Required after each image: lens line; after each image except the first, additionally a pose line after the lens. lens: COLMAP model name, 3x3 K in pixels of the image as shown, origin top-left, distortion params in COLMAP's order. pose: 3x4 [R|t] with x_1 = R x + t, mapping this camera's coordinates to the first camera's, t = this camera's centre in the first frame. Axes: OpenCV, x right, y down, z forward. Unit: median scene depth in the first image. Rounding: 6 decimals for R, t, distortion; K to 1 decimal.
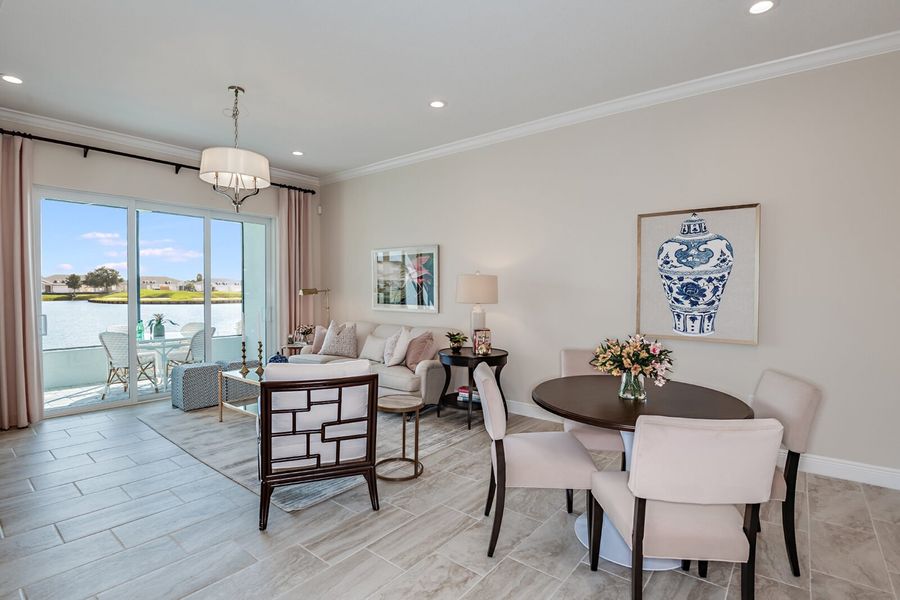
lens RADIAL K [[446.8, 0, 437.4], [0, 446.8, 300.9], [0, 0, 1]] dist [-0.000219, -0.027476]
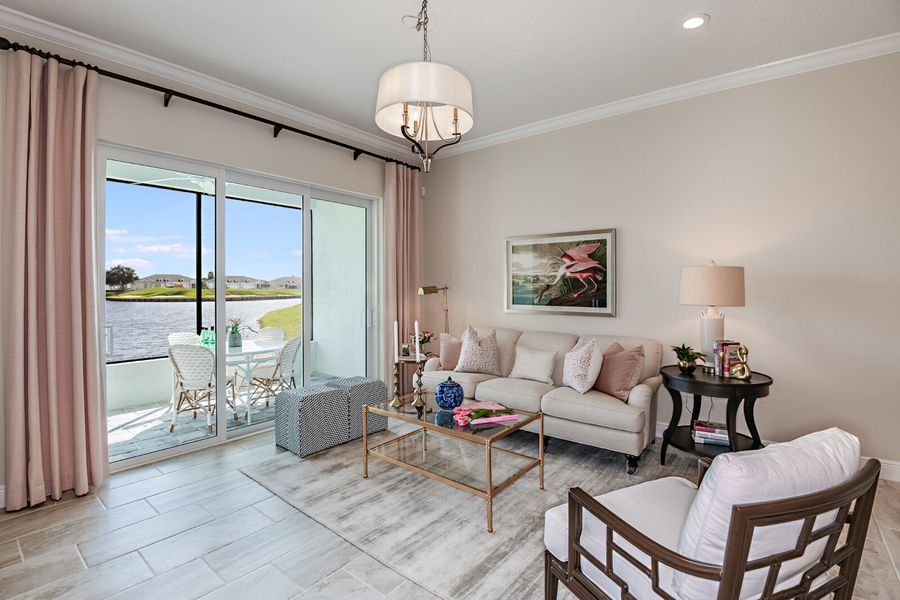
lens RADIAL K [[428.8, 0, 436.2], [0, 428.8, 288.1], [0, 0, 1]] dist [0.000953, -0.031405]
pose [[0.999988, -0.004817, 0.000591, -0.378360], [0.004828, 0.999773, -0.020761, -0.011420], [-0.000491, 0.020764, 0.999784, 0.325110]]
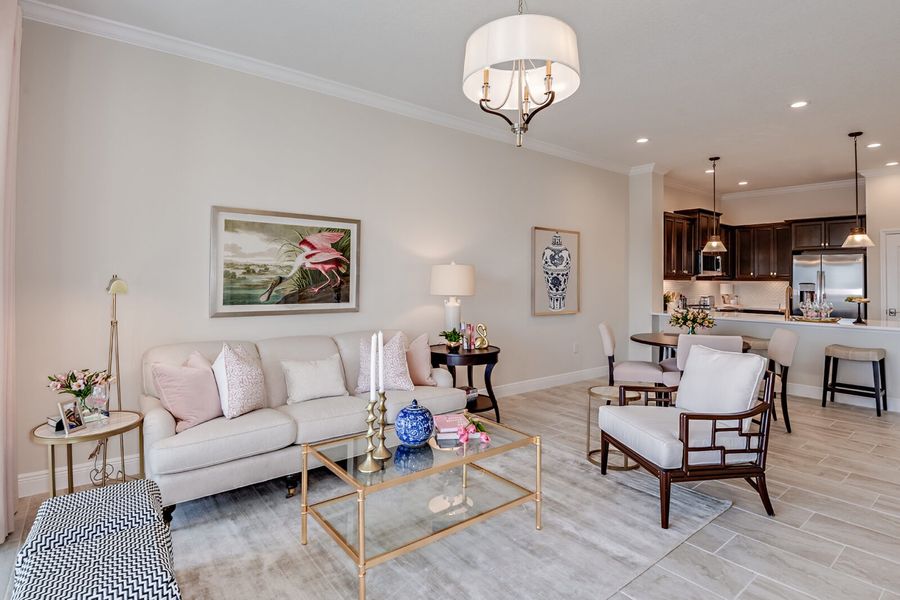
lens RADIAL K [[455.9, 0, 465.6], [0, 455.9, 269.9], [0, 0, 1]] dist [0.002388, -0.015131]
pose [[0.198180, 0.018848, 0.979984, -0.869778], [0.015576, 0.999628, -0.022376, -0.028318], [-0.980042, 0.019699, 0.197812, 0.834531]]
